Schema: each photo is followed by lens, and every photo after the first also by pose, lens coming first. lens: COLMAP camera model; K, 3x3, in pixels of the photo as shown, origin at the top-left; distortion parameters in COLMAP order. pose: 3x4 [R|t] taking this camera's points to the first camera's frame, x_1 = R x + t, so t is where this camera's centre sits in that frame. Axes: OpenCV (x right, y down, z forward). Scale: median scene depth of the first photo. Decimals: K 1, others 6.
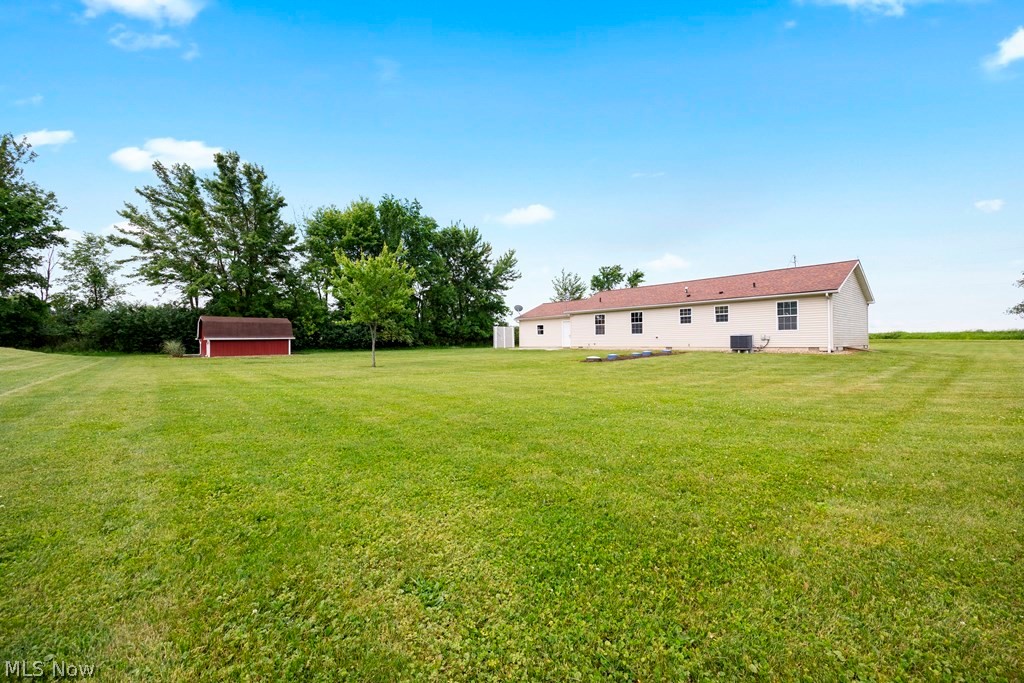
lens RADIAL K [[414.9, 0, 510.8], [0, 414.9, 342.5], [0, 0, 1]] dist [0.014547, -0.002091]
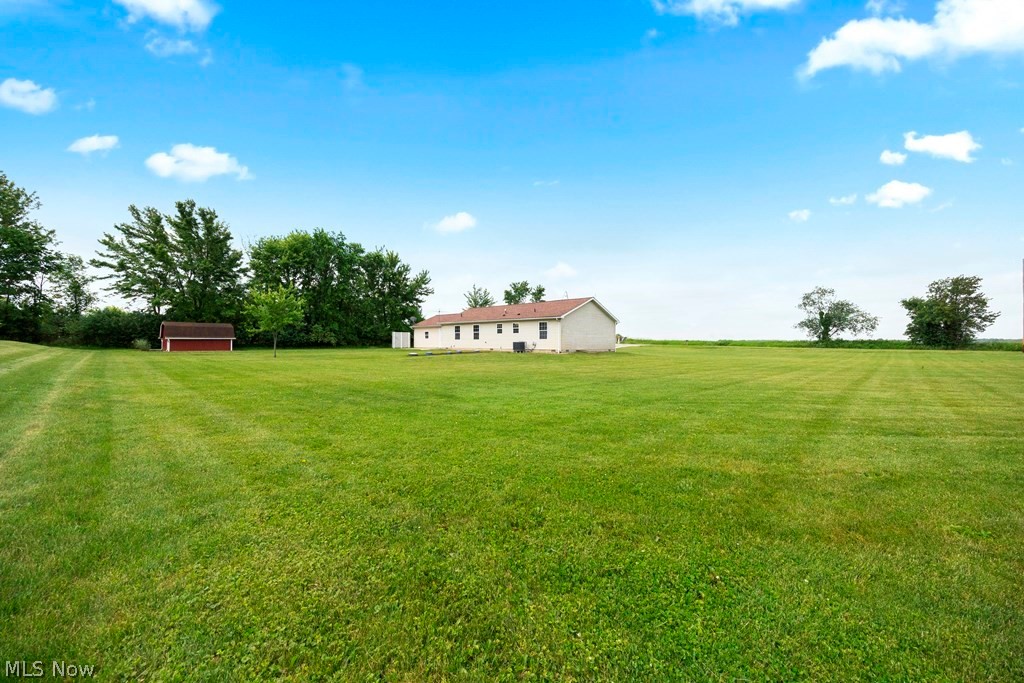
lens RADIAL K [[414.9, 0, 513.5], [0, 414.9, 341.9], [0, 0, 1]] dist [0.014547, -0.002091]
pose [[0.997535, 0.015463, 0.068450, 0.266220], [-0.014944, 0.999856, -0.008081, -0.002218], [-0.068565, 0.007038, 0.997622, -0.384298]]
